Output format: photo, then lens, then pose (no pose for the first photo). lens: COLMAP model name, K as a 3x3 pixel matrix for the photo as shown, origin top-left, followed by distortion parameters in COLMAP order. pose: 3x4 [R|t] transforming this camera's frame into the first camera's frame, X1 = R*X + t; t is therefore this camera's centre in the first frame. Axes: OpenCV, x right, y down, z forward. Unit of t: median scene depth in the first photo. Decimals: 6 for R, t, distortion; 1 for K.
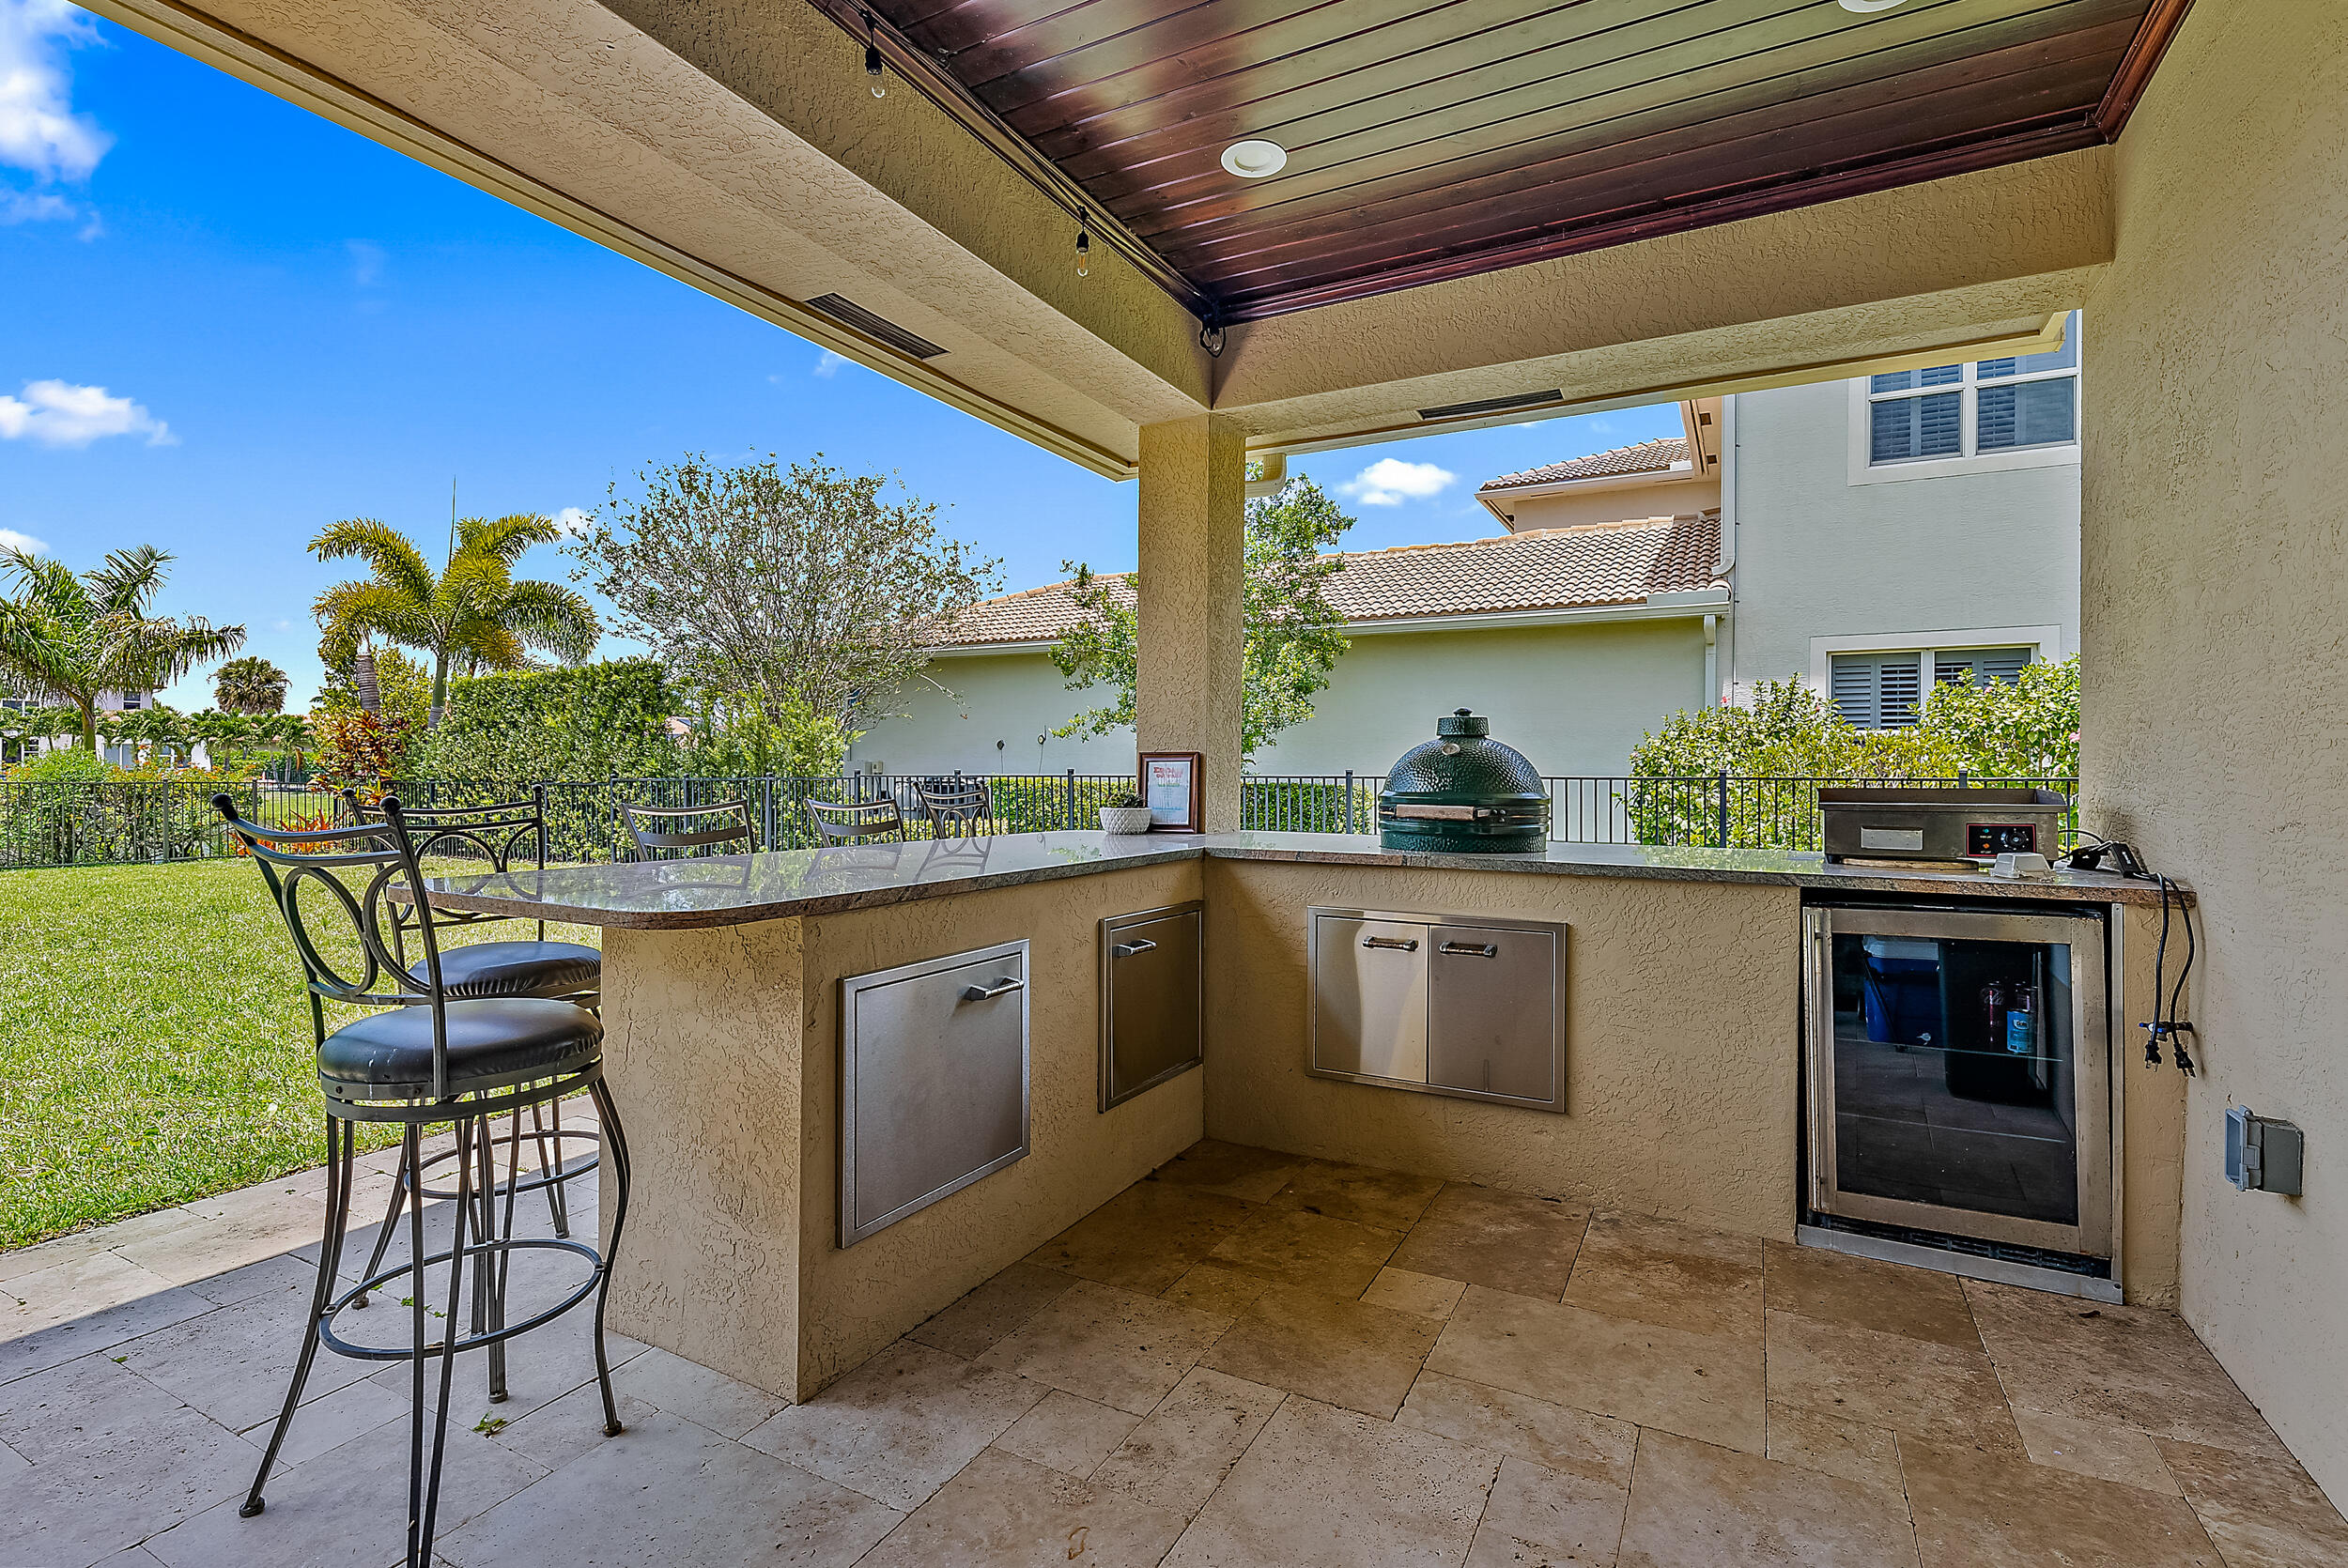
lens RADIAL K [[1057.1, 0, 1135.2], [0, 1057.1, 763.3], [0, 0, 1]] dist [0.008947, 0.000859]
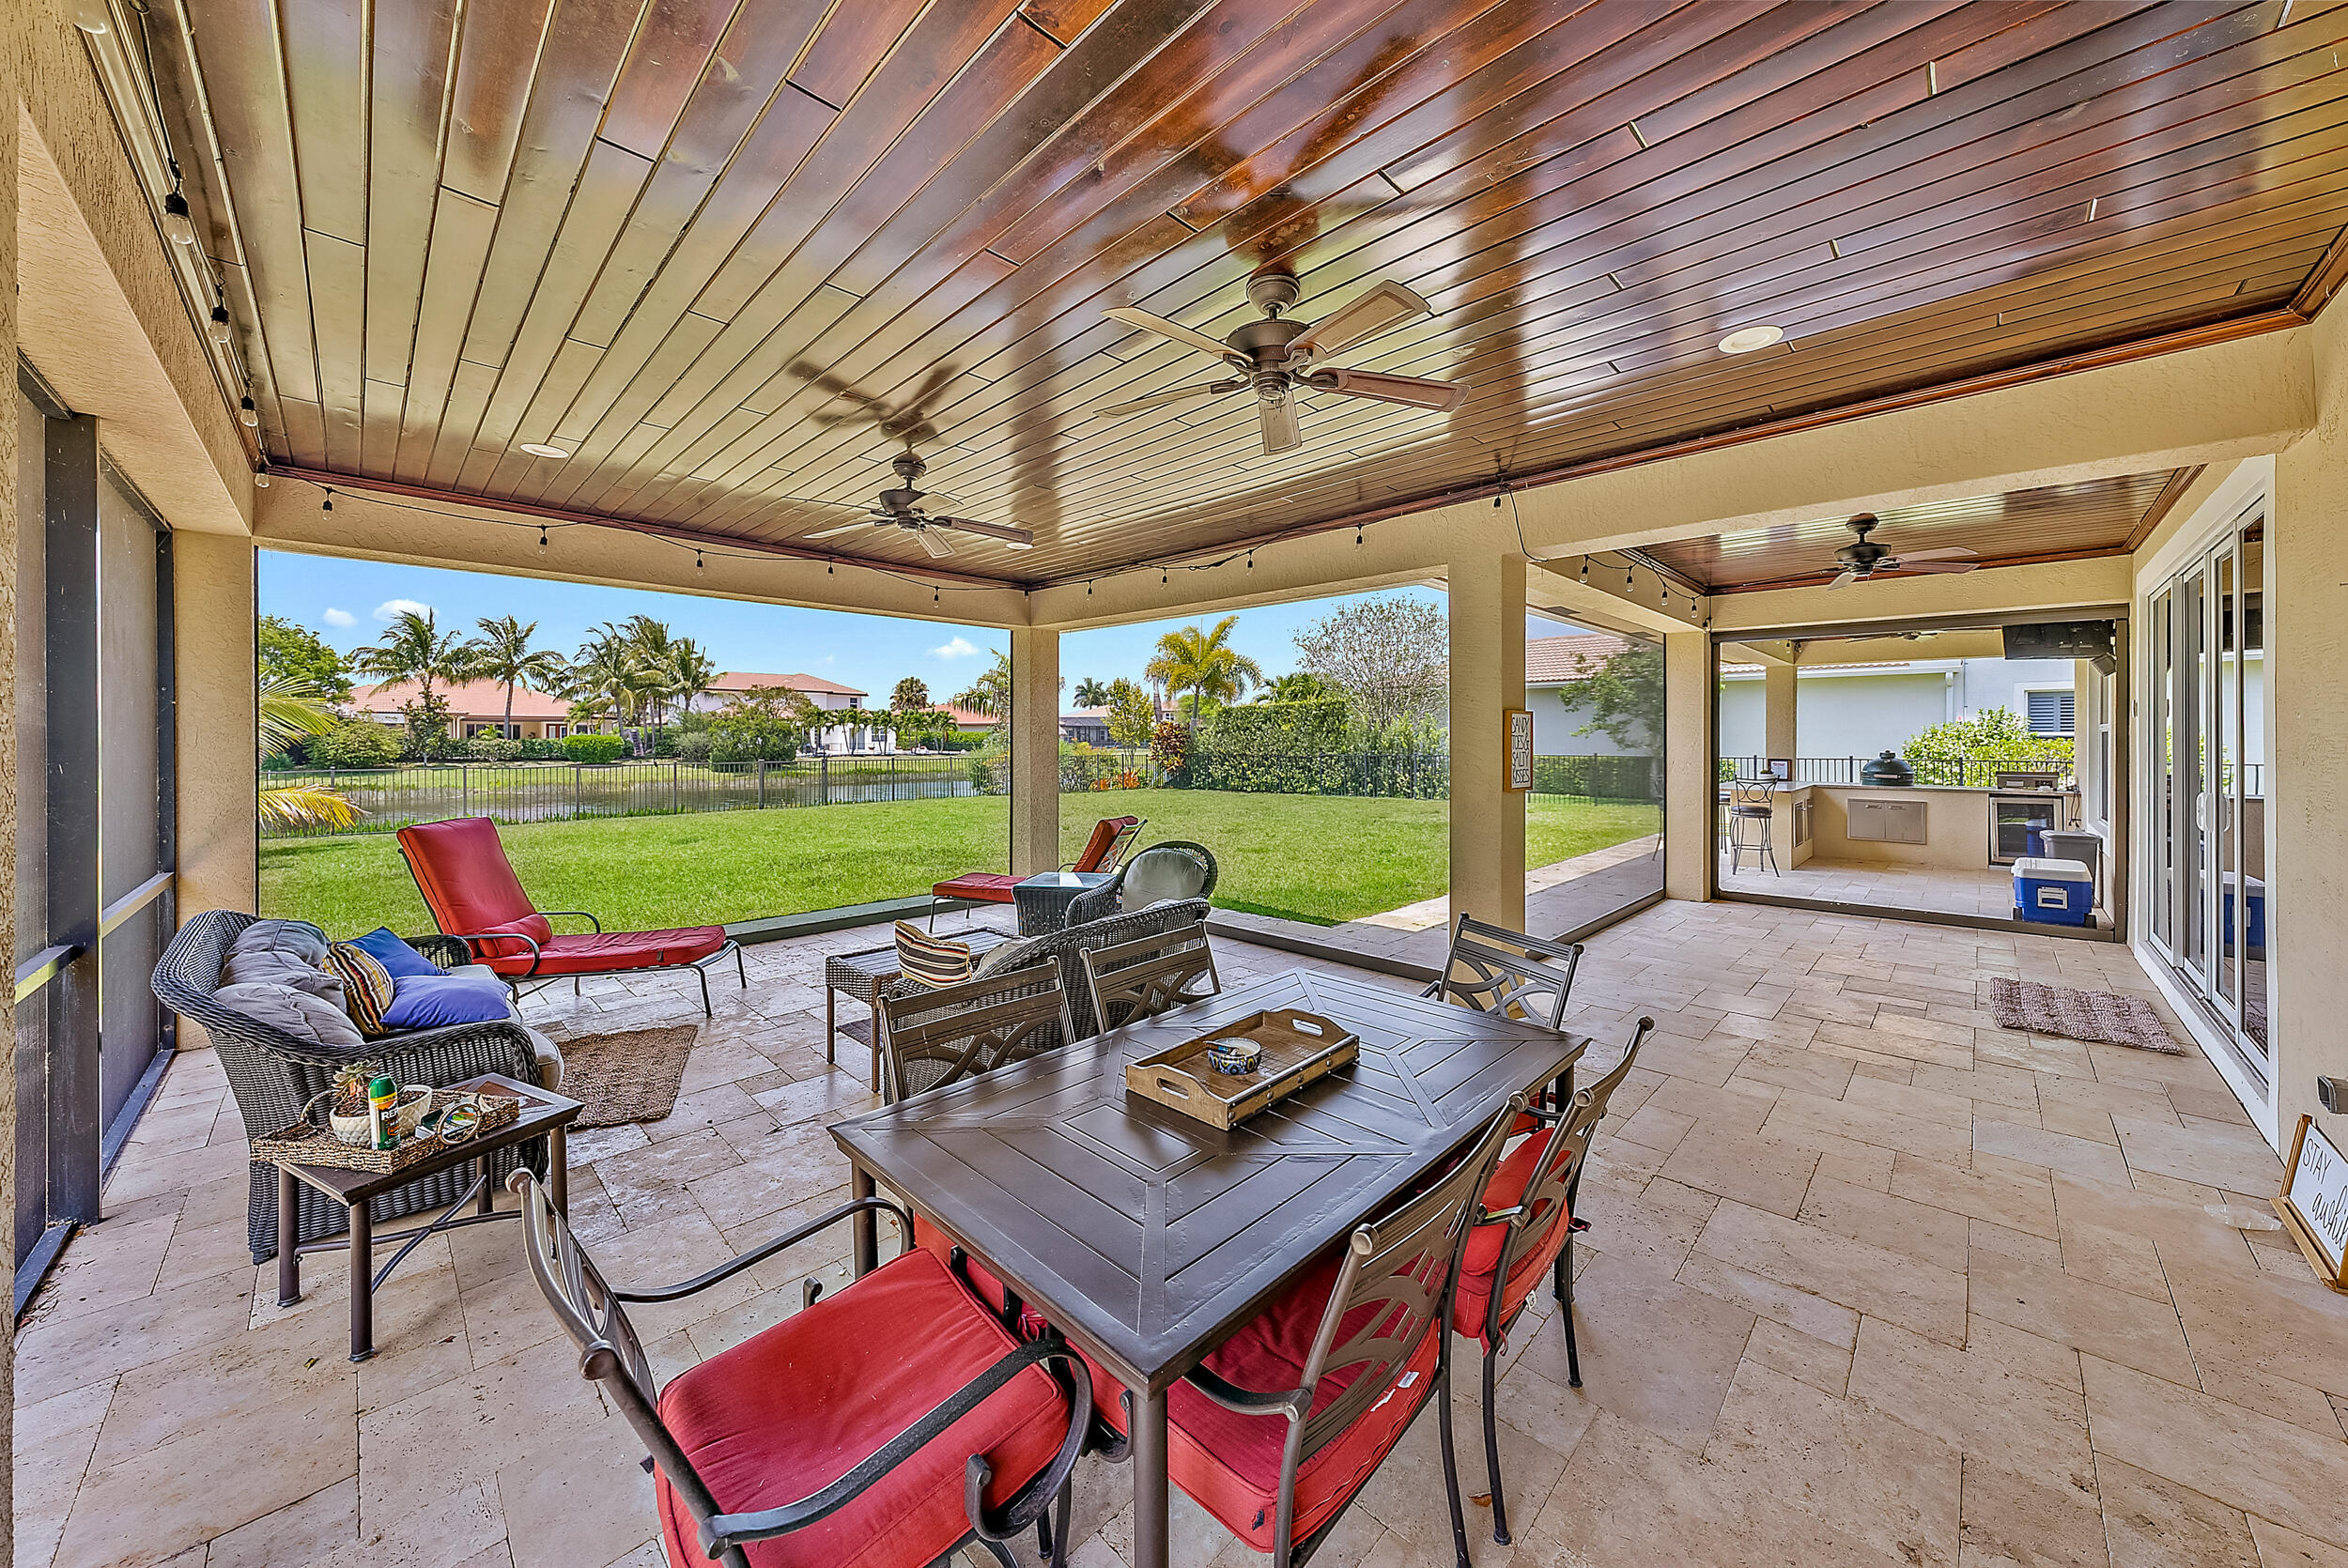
lens RADIAL K [[816.4, 0, 1168.6], [0, 816.4, 733.1], [0, 0, 1]] dist [-0.000755, -0.000034]
pose [[0.967935, -0.005603, -0.251137, -0.483034], [0.005864, 0.999983, 0.000291, -0.041513], [0.251131, -0.001755, 0.967951, -0.830656]]
